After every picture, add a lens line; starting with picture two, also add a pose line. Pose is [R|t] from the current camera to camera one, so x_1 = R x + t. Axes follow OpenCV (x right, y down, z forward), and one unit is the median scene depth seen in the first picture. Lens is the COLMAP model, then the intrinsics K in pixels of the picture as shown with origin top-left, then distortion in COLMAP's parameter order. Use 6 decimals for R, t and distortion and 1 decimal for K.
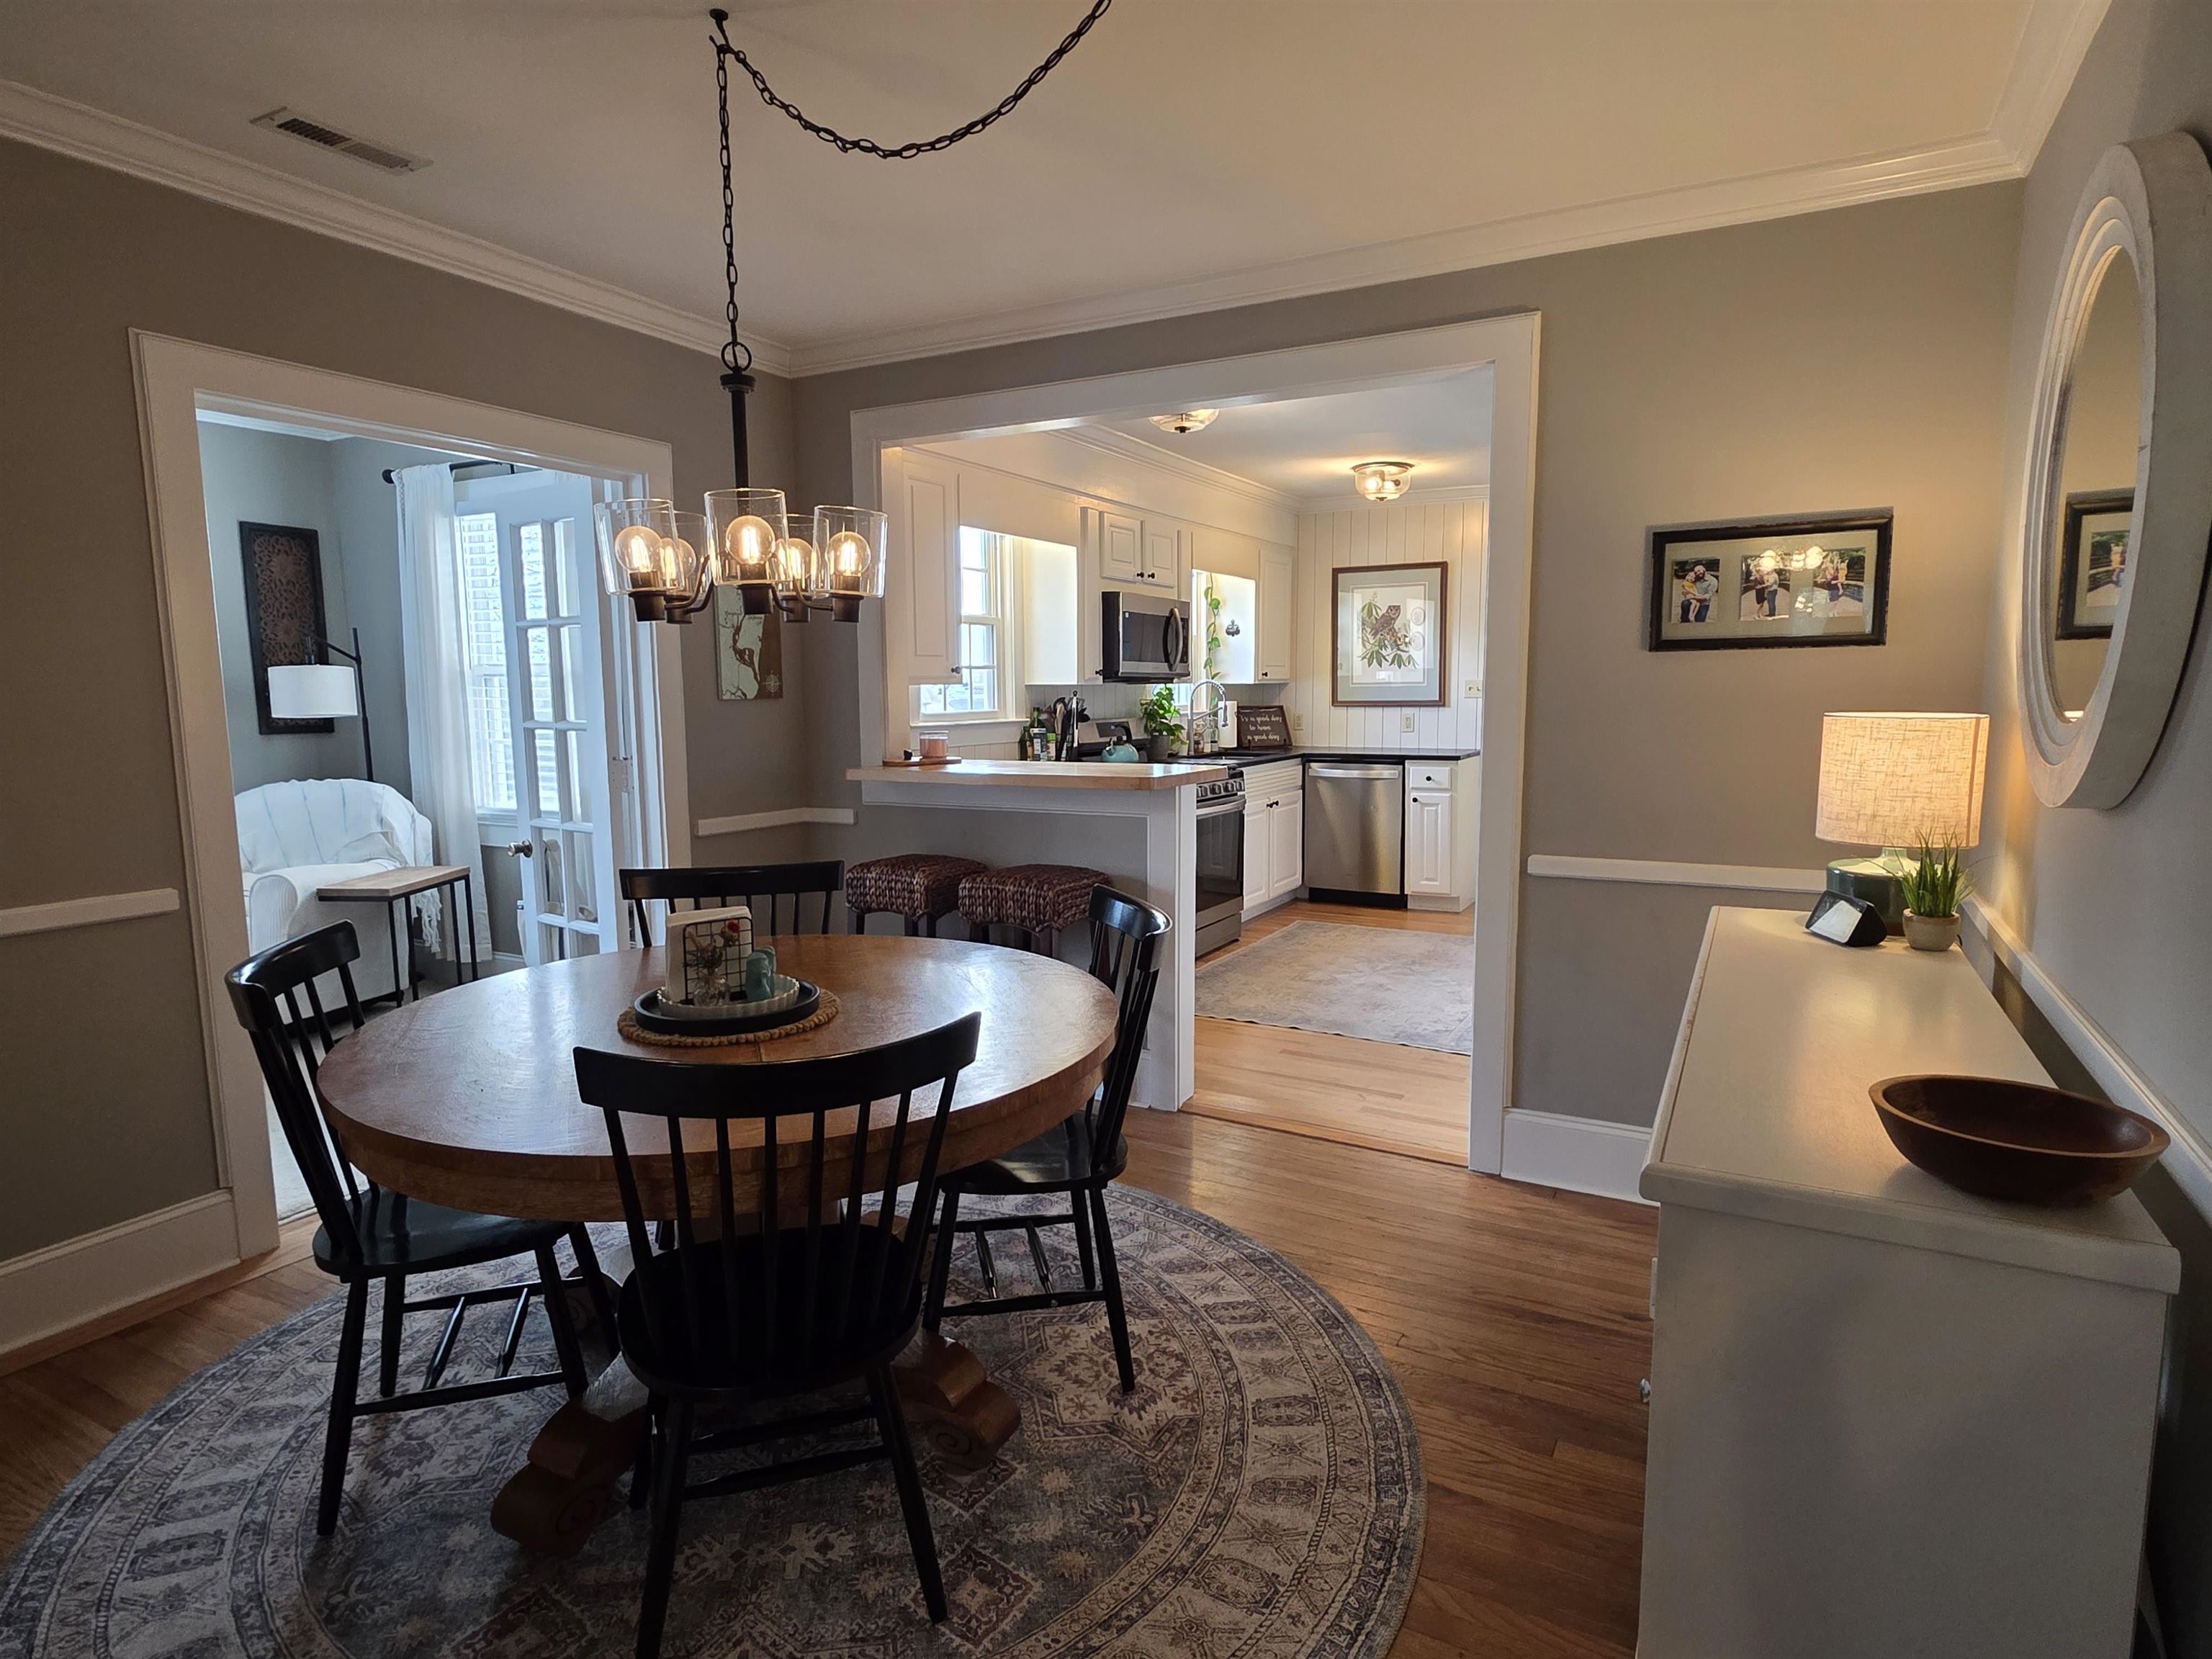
lens RADIAL K [[1207.2, 0, 1107.6], [0, 1207.2, 833.9], [0, 0, 1]] dist [0.000198, 0.000002]
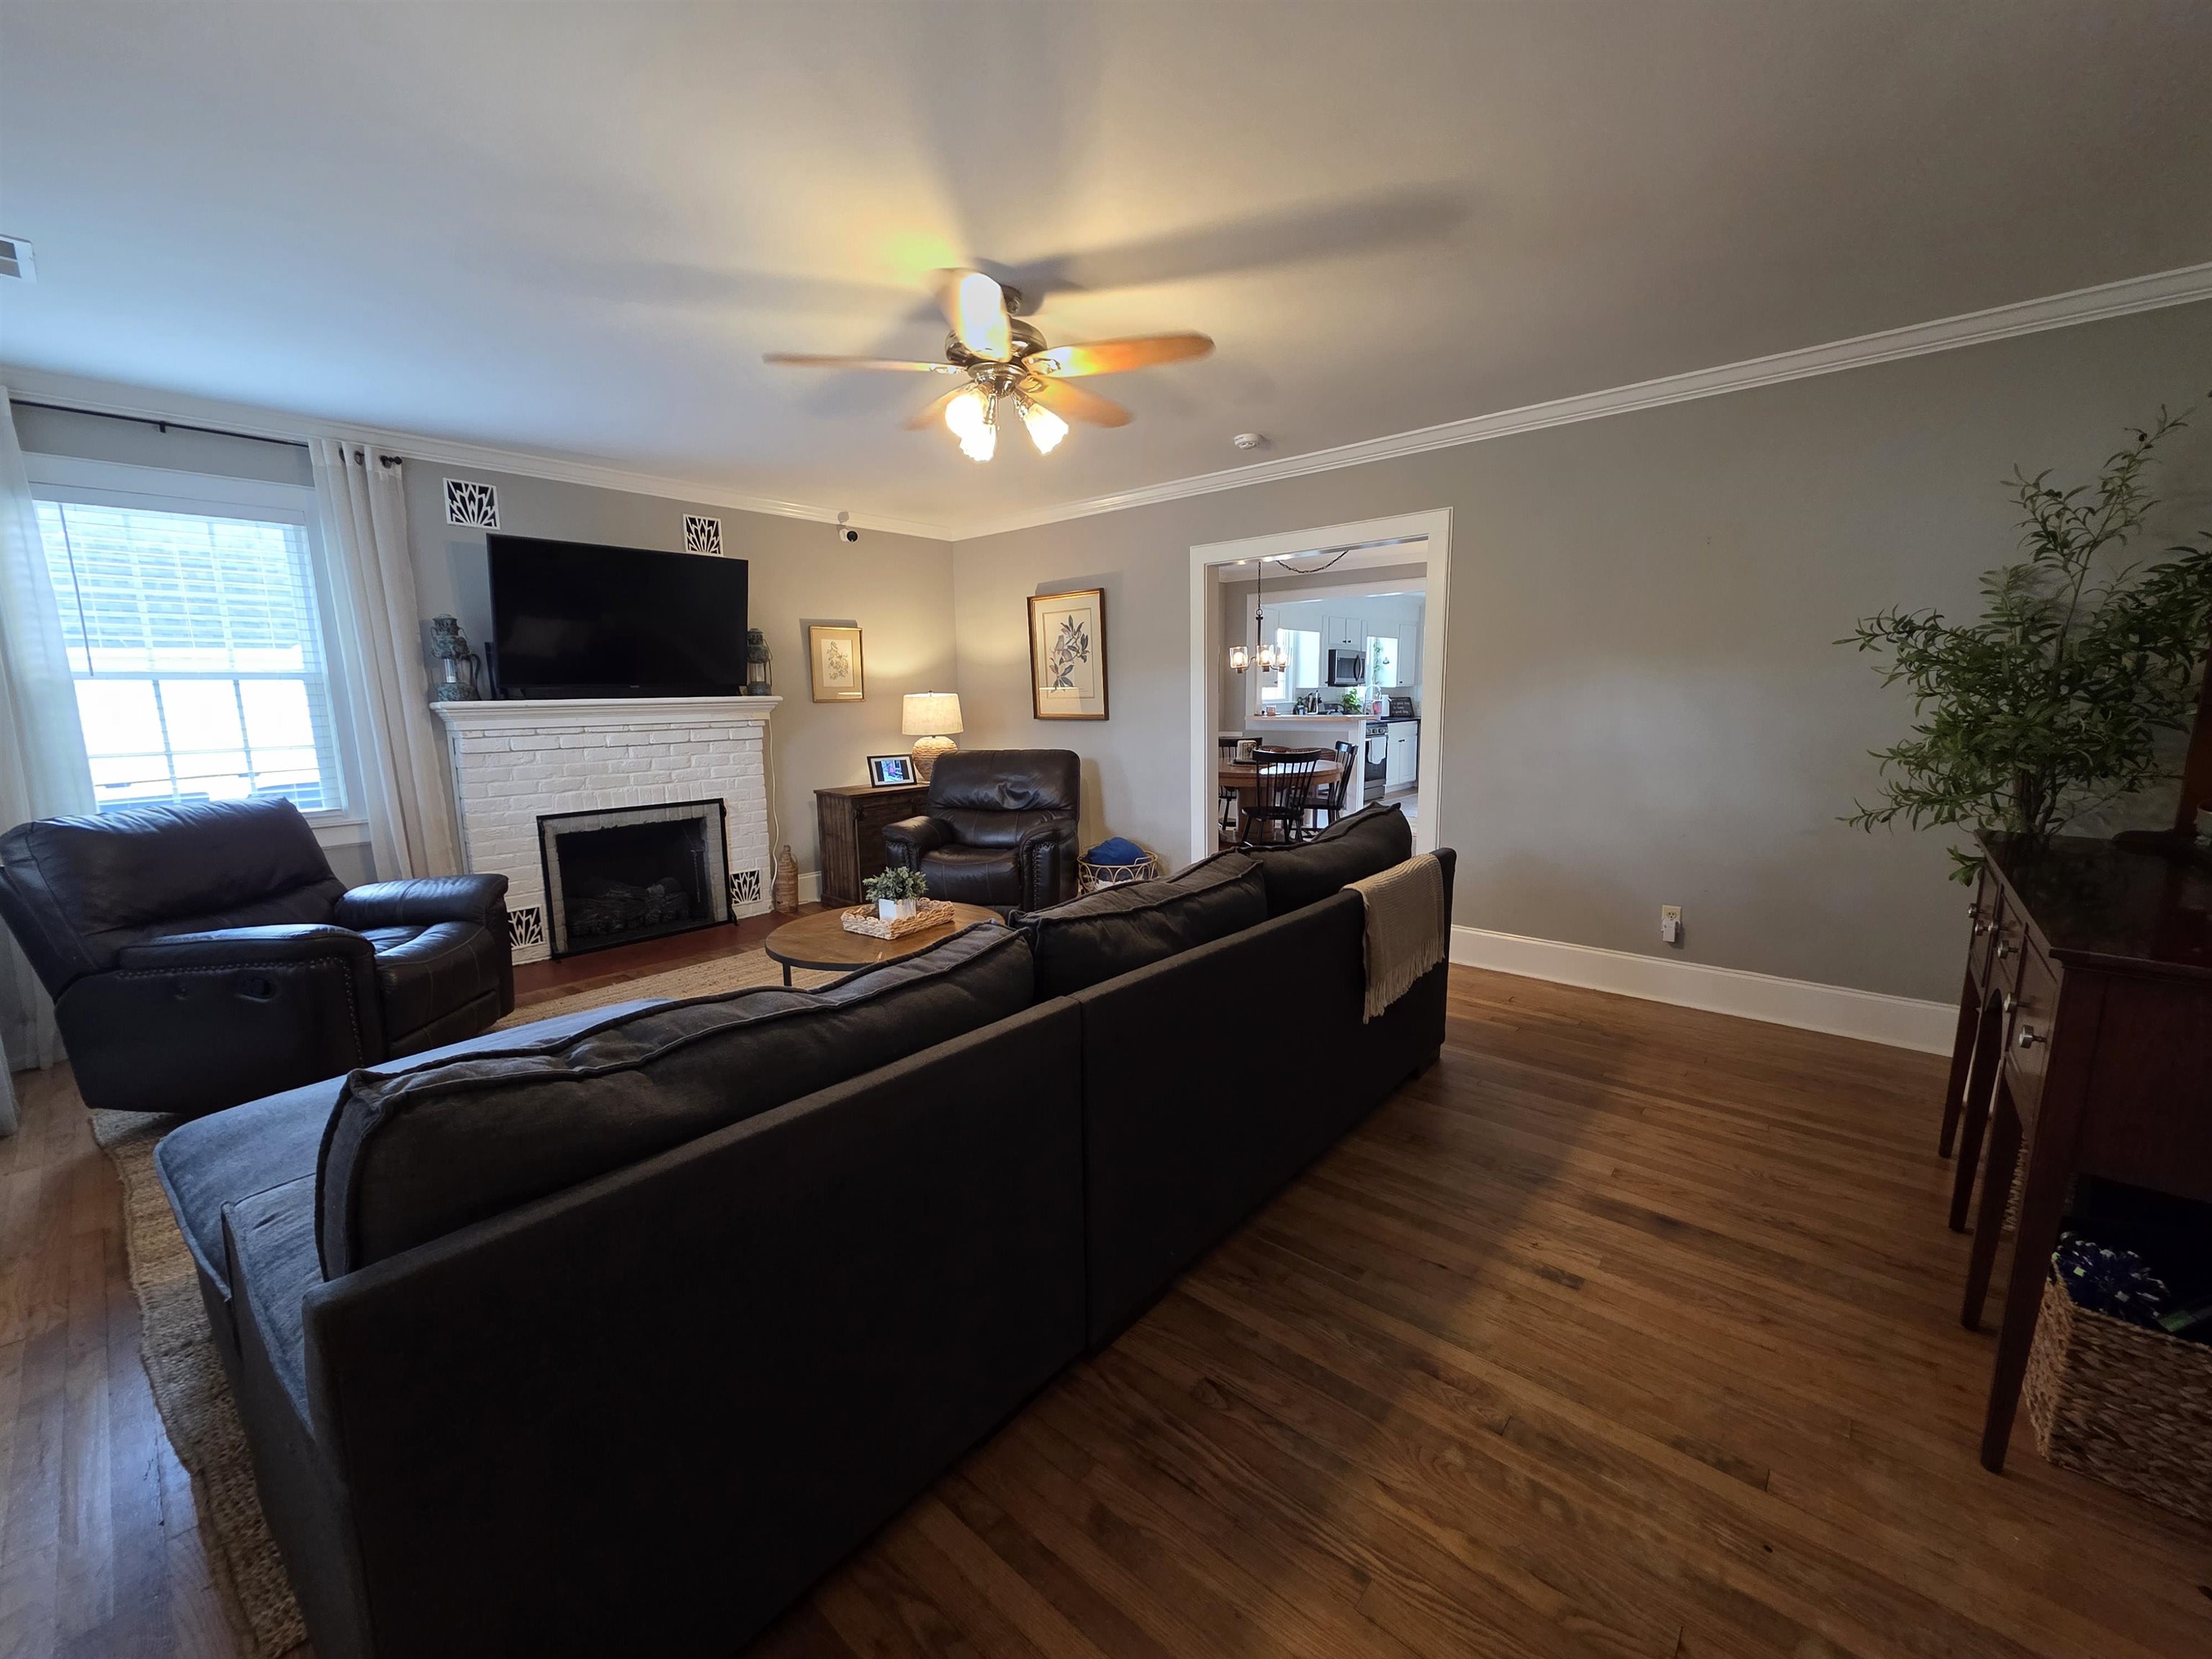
lens RADIAL K [[883.1, 0, 1111.6], [0, 883.1, 830.2], [0, 0, 1]] dist [-0.000293, 0.000022]
pose [[0.978284, 0.028051, -0.205364, -0.056030], [-0.020250, 0.998995, 0.039988, 0.100568], [0.206279, -0.034961, 0.977868, -0.833879]]
